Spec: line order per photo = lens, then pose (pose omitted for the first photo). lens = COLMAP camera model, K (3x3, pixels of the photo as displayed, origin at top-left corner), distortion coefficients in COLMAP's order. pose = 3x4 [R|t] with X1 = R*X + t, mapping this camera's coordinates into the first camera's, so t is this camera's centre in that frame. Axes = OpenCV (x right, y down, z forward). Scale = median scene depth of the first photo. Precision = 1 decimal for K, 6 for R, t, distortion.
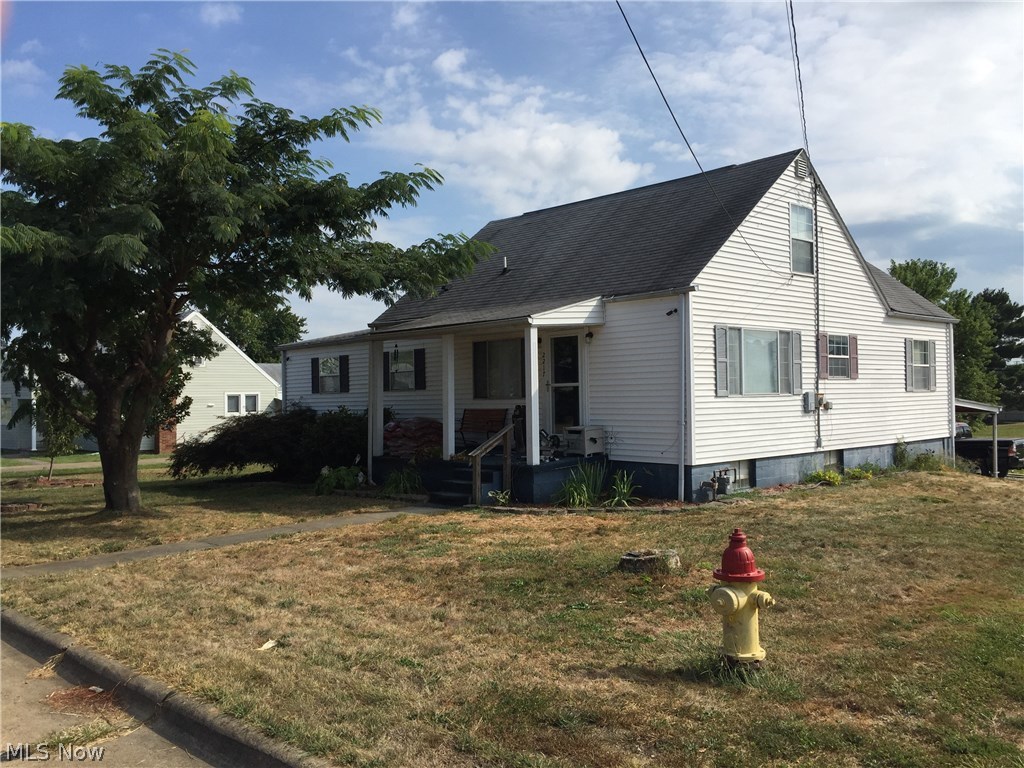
lens RADIAL K [[883.8, 0, 512.0], [0, 883.8, 384.0], [0, 0, 1]] dist [0.038699, 0.001625]
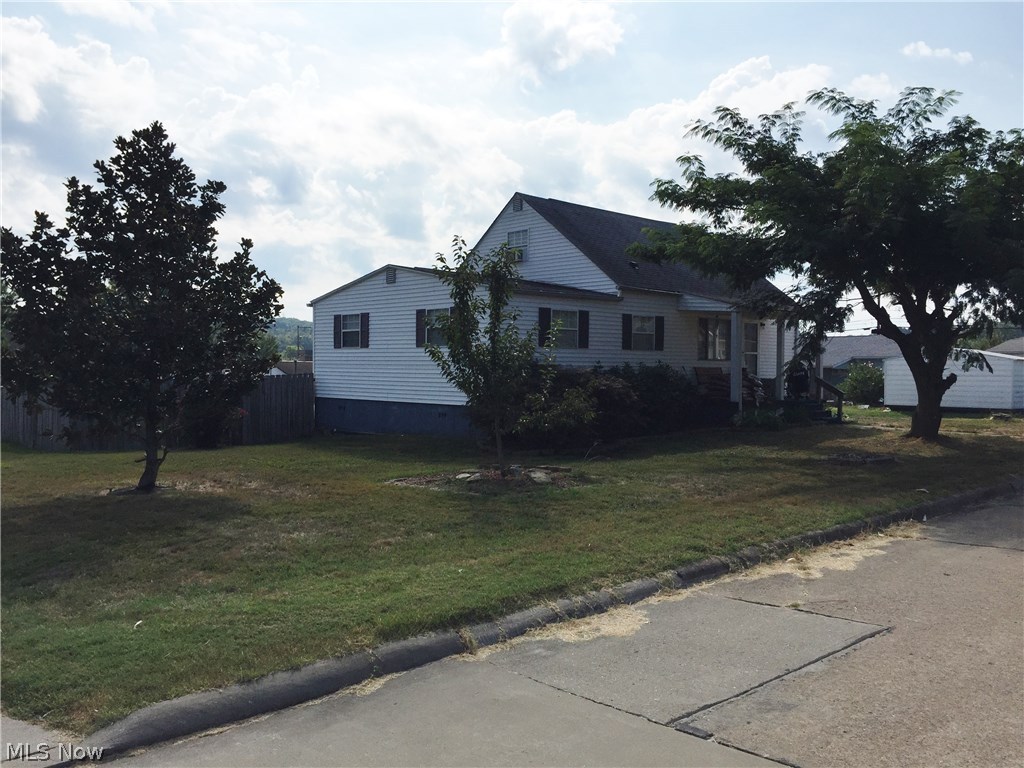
lens RADIAL K [[883.8, 0, 512.0], [0, 883.8, 384.0], [0, 0, 1]] dist [0.038699, 0.001625]
pose [[-0.000930, 0.017057, 0.999854, -1.125587], [-0.005846, 0.999837, -0.017062, 0.064649], [-0.999982, -0.005861, -0.000830, 1.056519]]
